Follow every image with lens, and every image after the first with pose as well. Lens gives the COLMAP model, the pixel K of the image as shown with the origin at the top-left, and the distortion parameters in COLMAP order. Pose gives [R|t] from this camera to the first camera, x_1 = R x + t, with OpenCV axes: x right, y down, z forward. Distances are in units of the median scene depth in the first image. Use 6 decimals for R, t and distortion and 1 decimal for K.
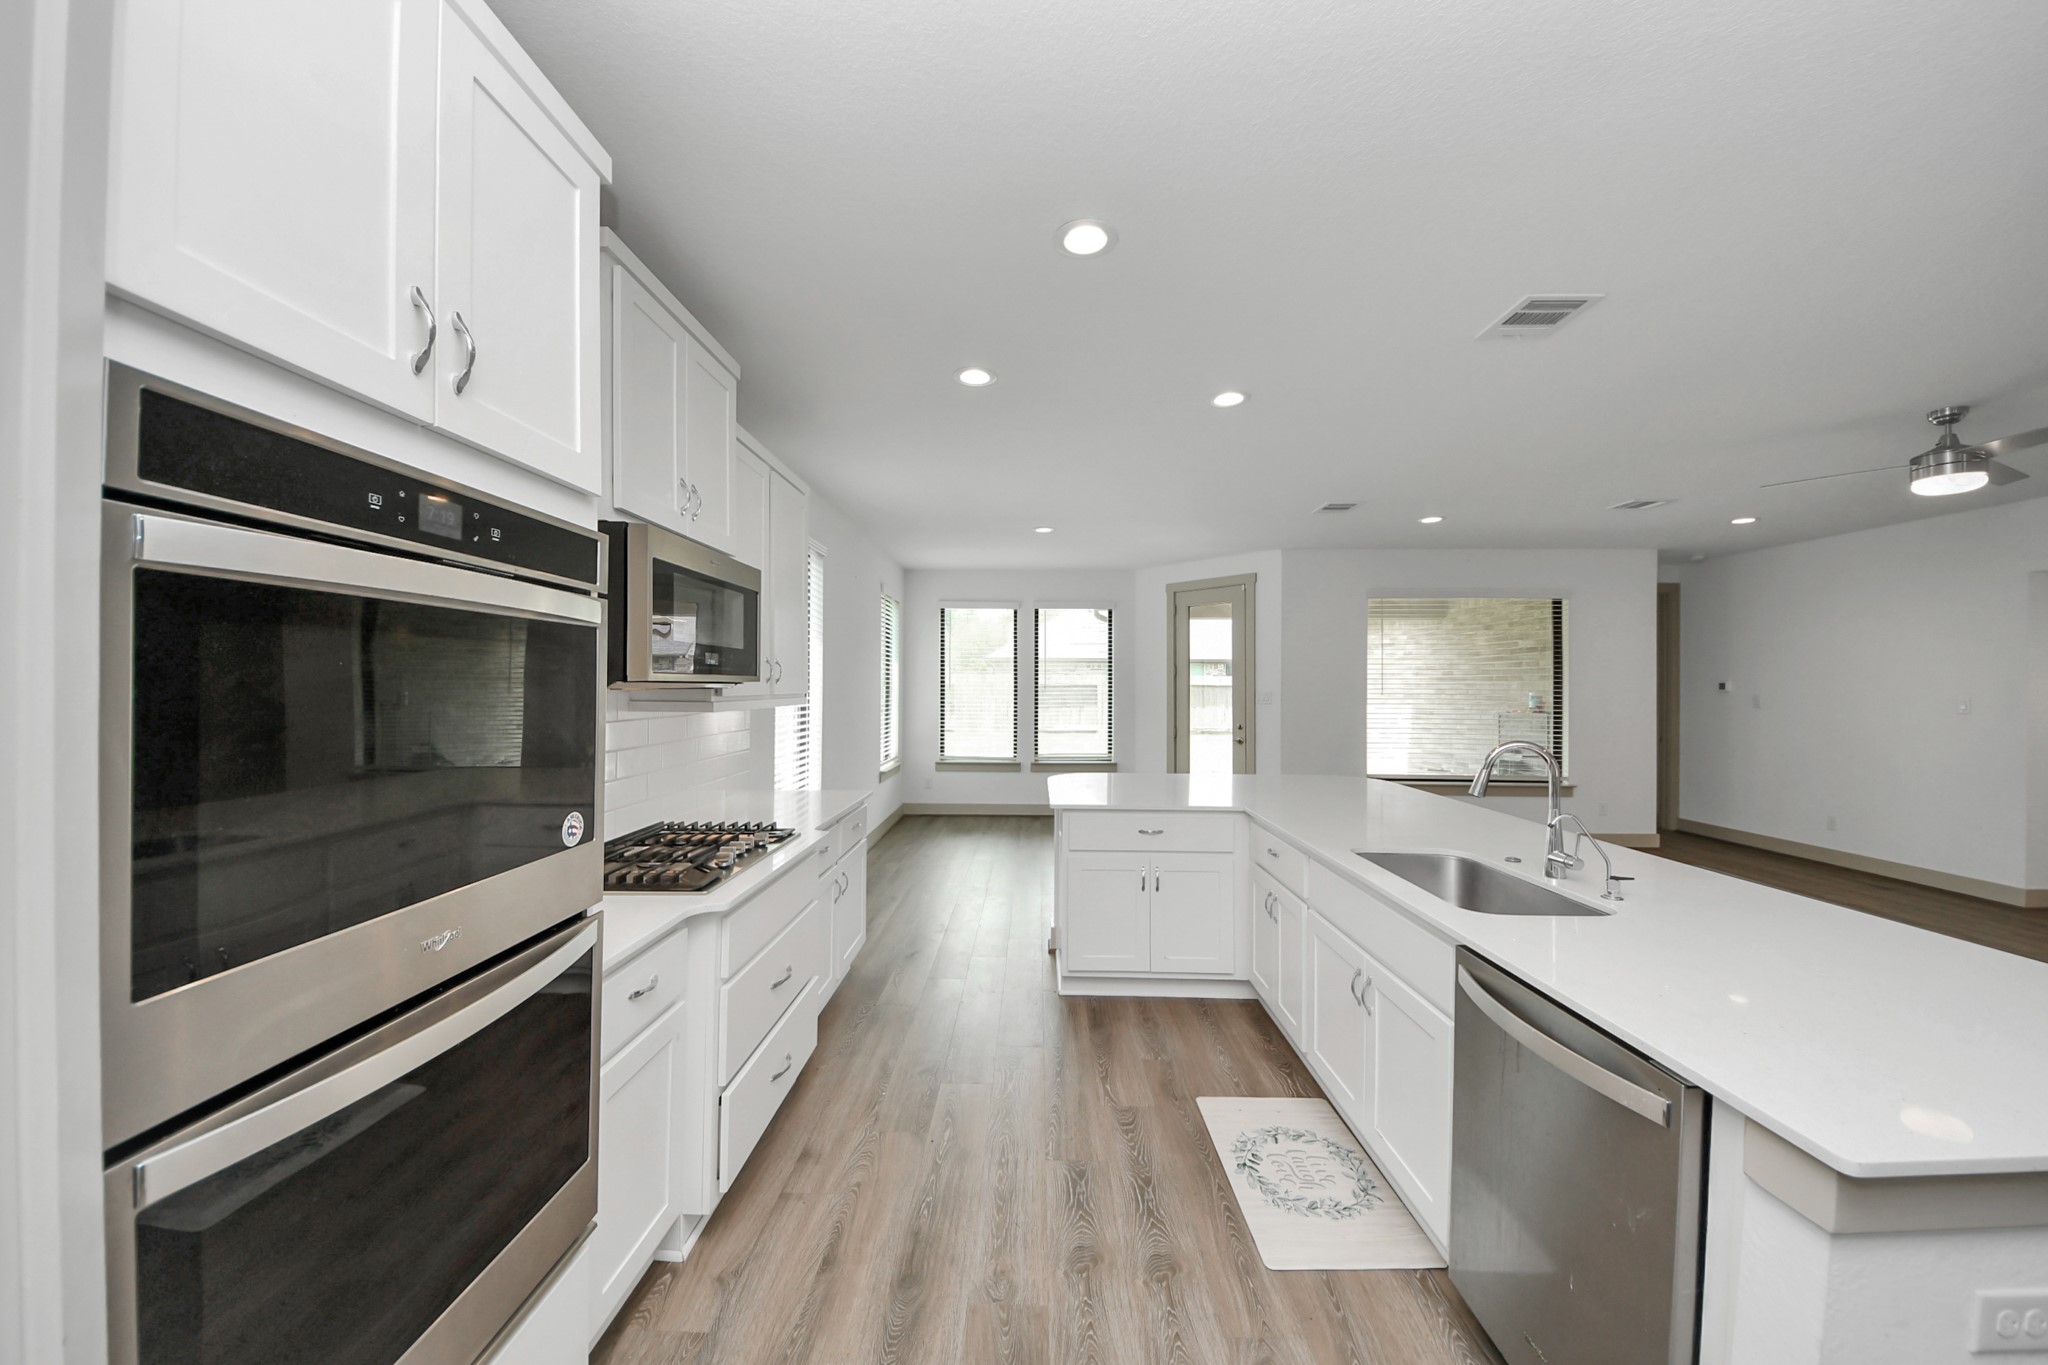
lens RADIAL K [[730.5, 0, 1021.4], [0, 730.5, 676.3], [0, 0, 1]] dist [-0.000122, -0.004535]
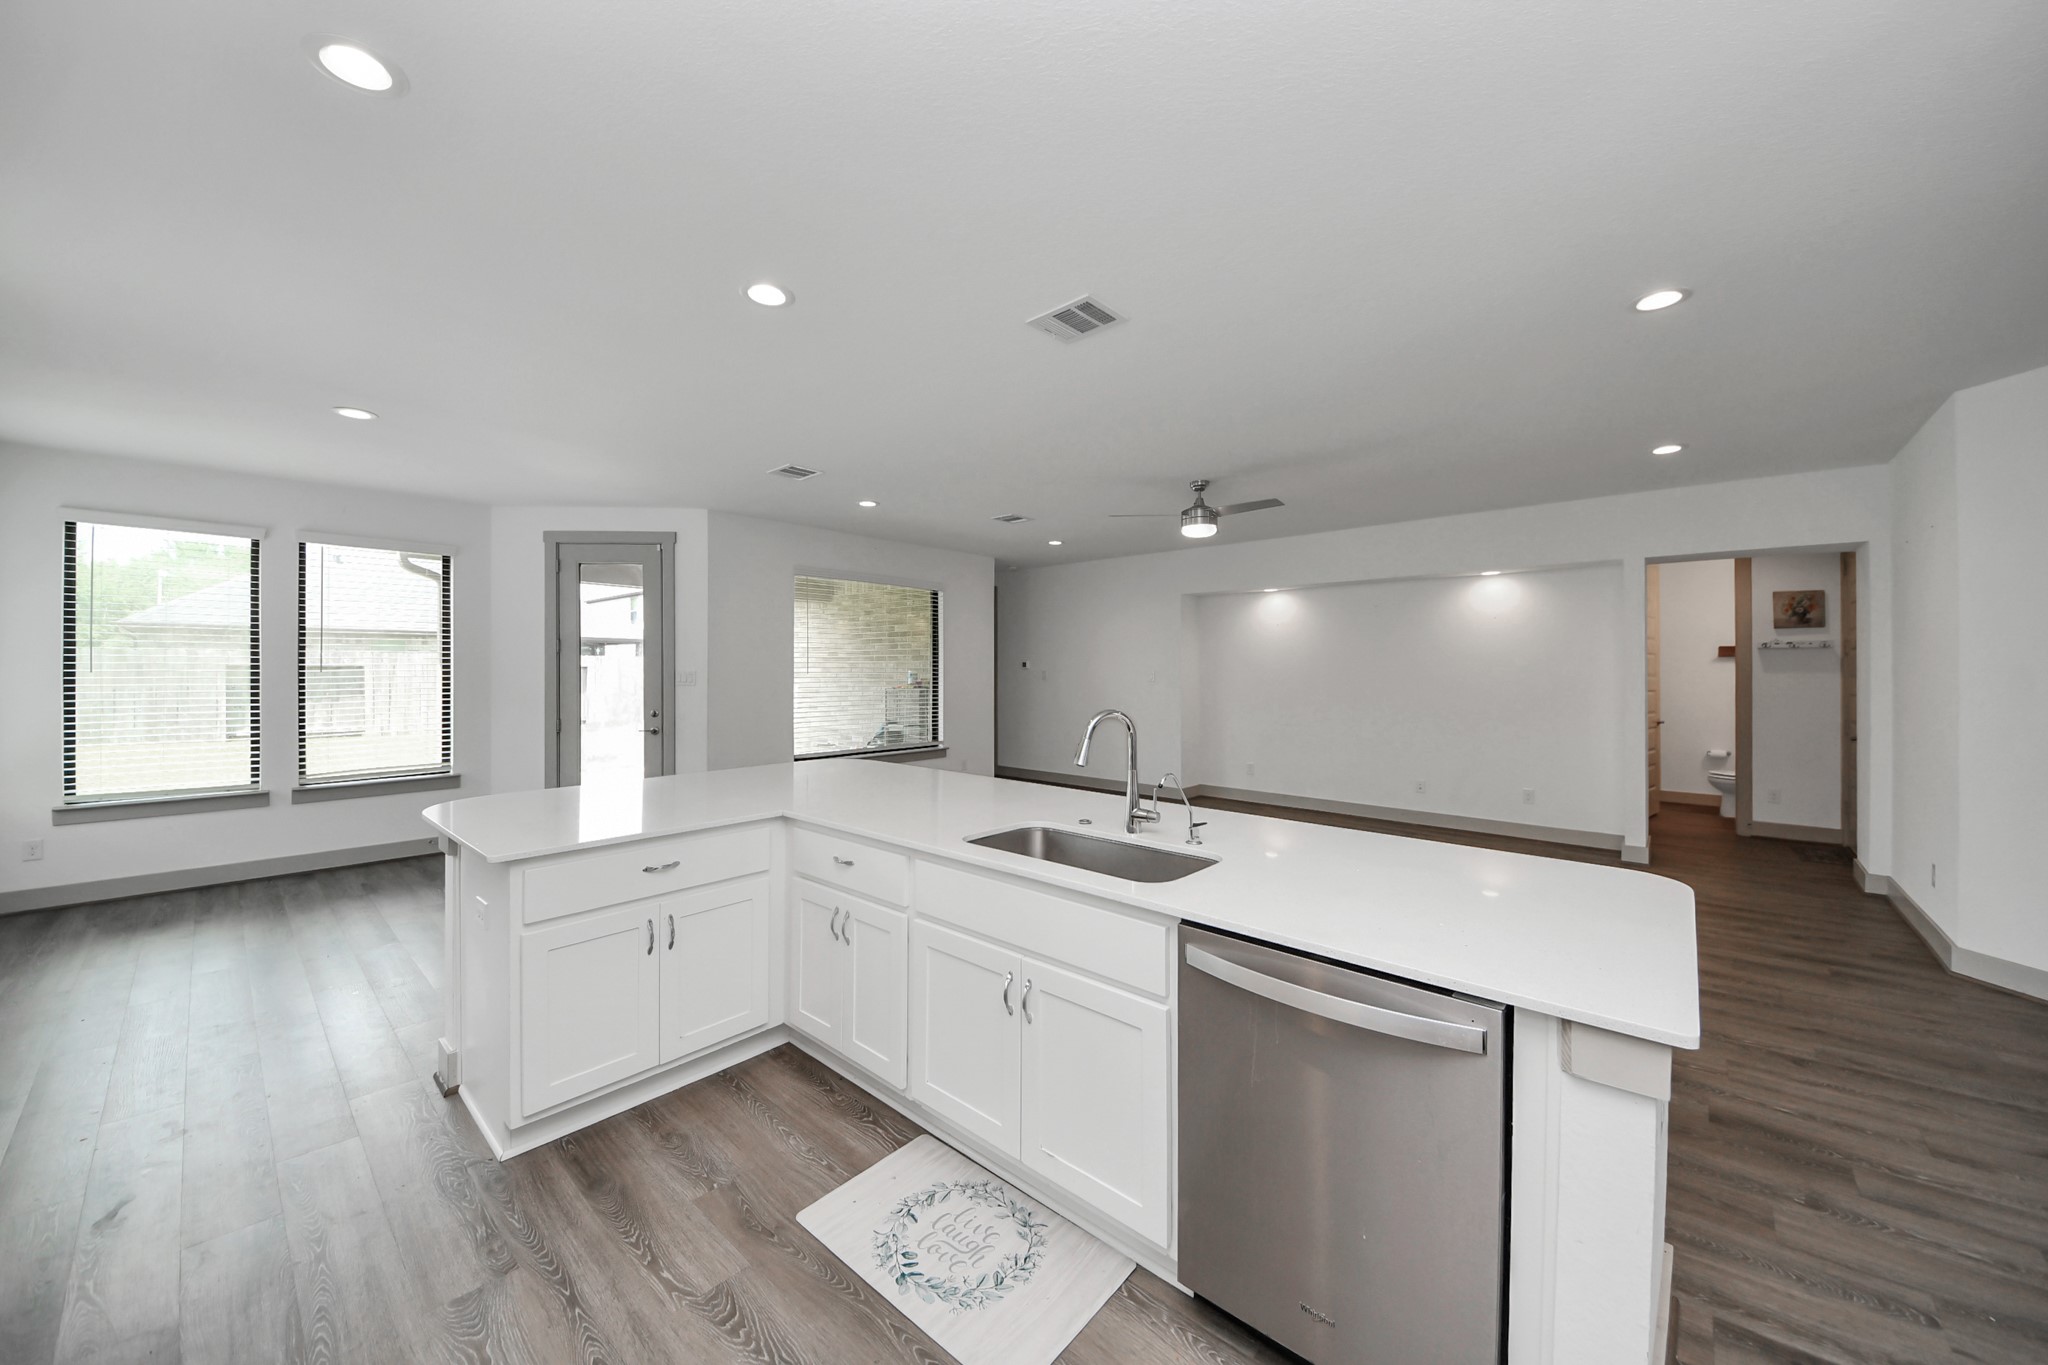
lens RADIAL K [[730.5, 0, 1024.4], [0, 730.5, 675.4], [0, 0, 1]] dist [-0.000122, -0.004535]
pose [[0.647594, -0.013268, 0.761870, -0.136195], [-0.006298, 0.999721, 0.022763, 0.005572], [-0.761960, -0.019539, 0.647330, 0.283307]]
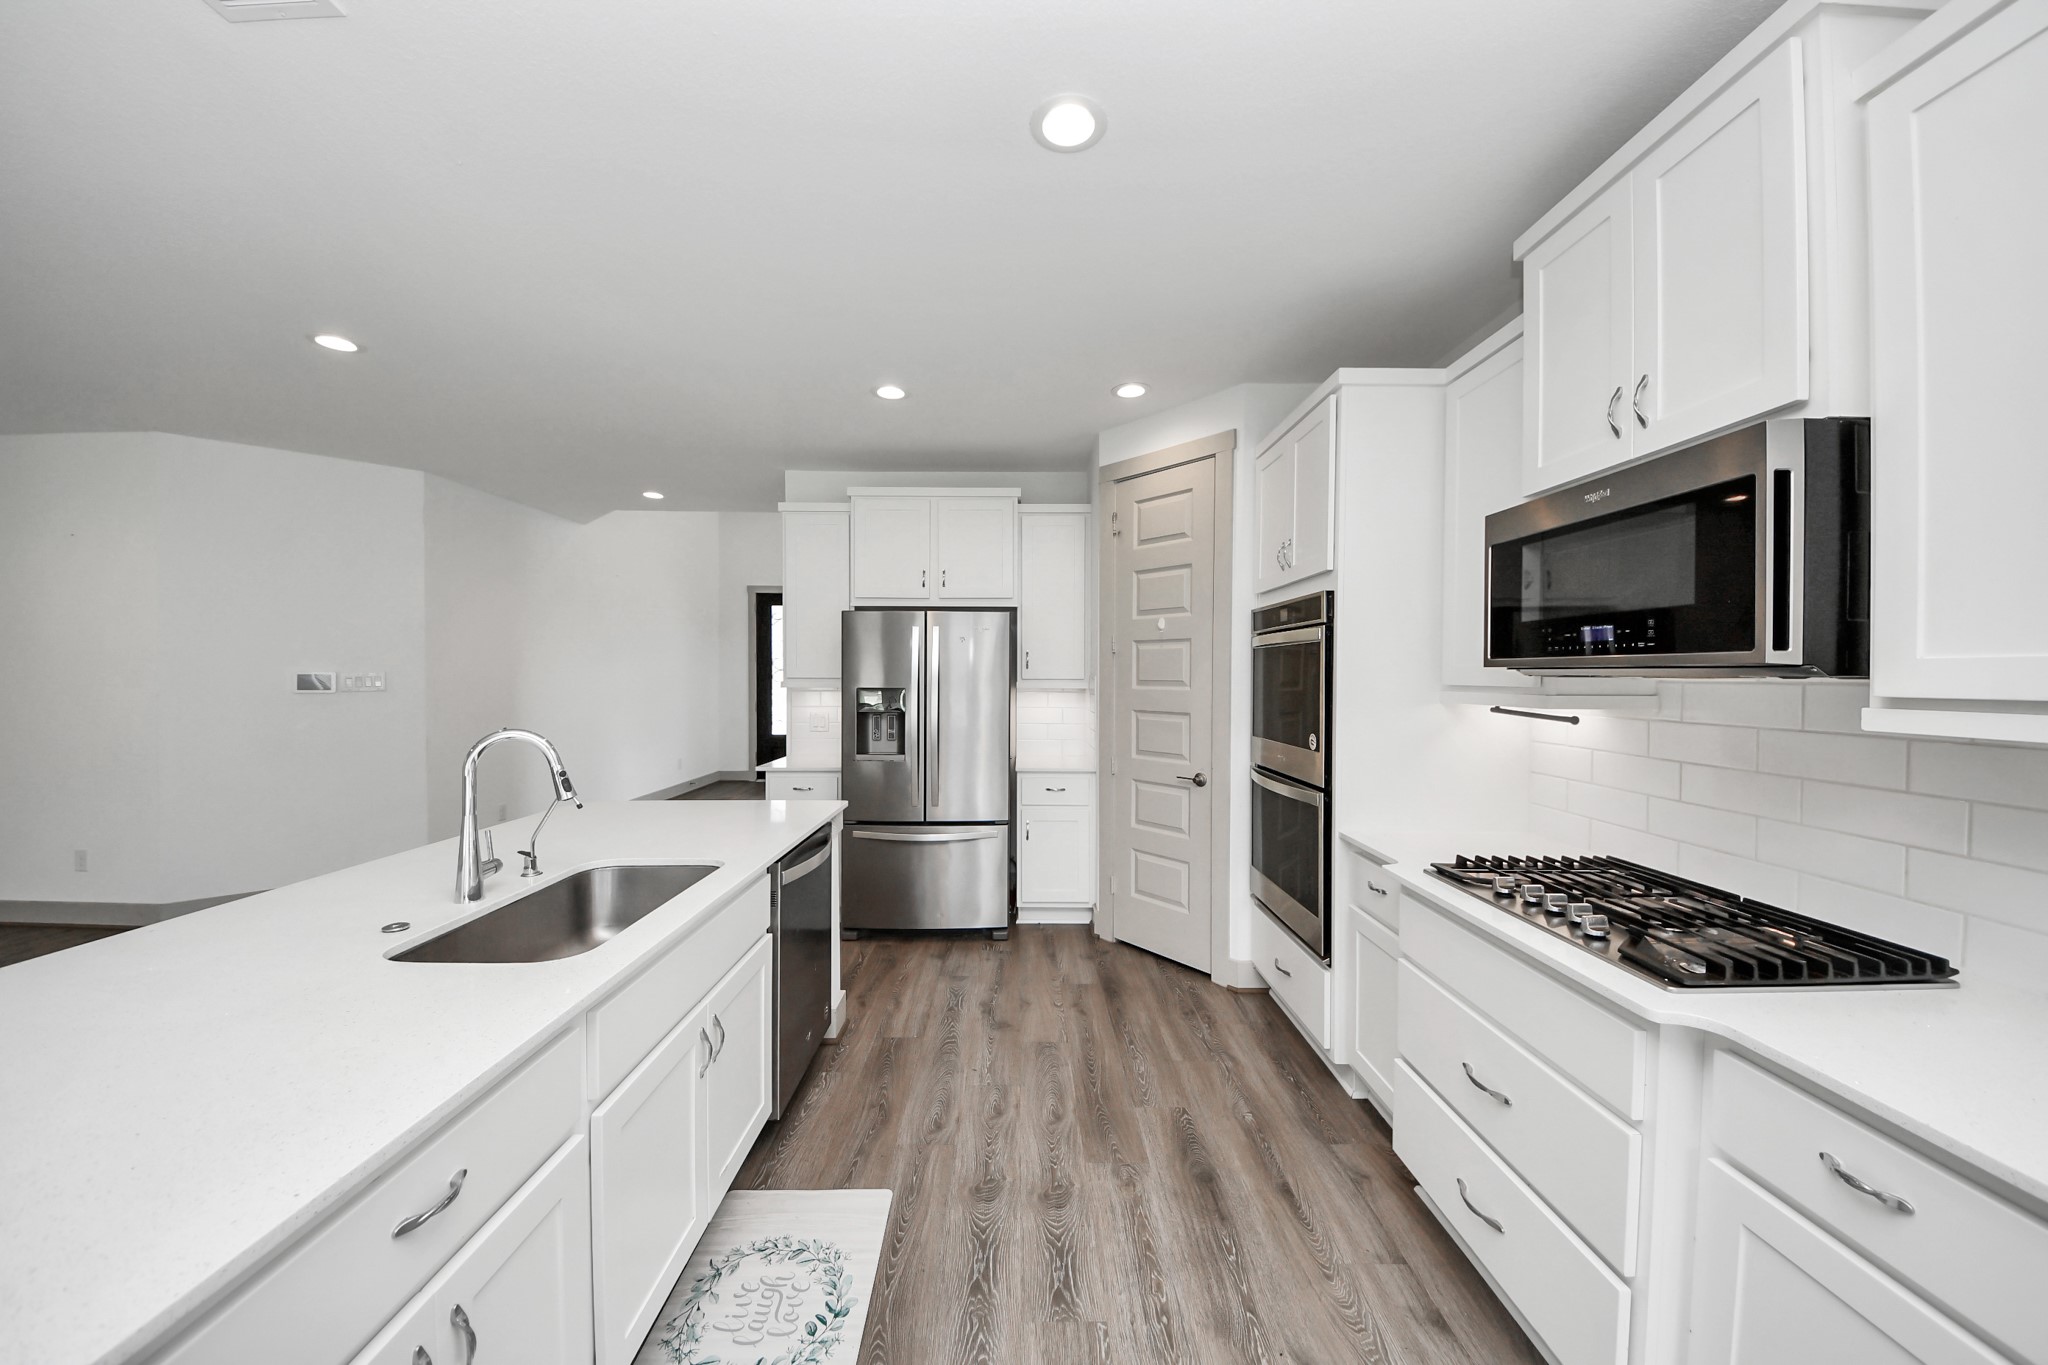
lens RADIAL K [[730.5, 0, 1025.4], [0, 730.5, 695.1], [0, 0, 1]] dist [-0.000122, -0.004535]
pose [[-0.999490, -0.008058, -0.030909, 0.099319], [-0.008525, 0.999851, 0.014999, 0.020376], [0.030784, 0.015255, -0.999410, 1.201795]]
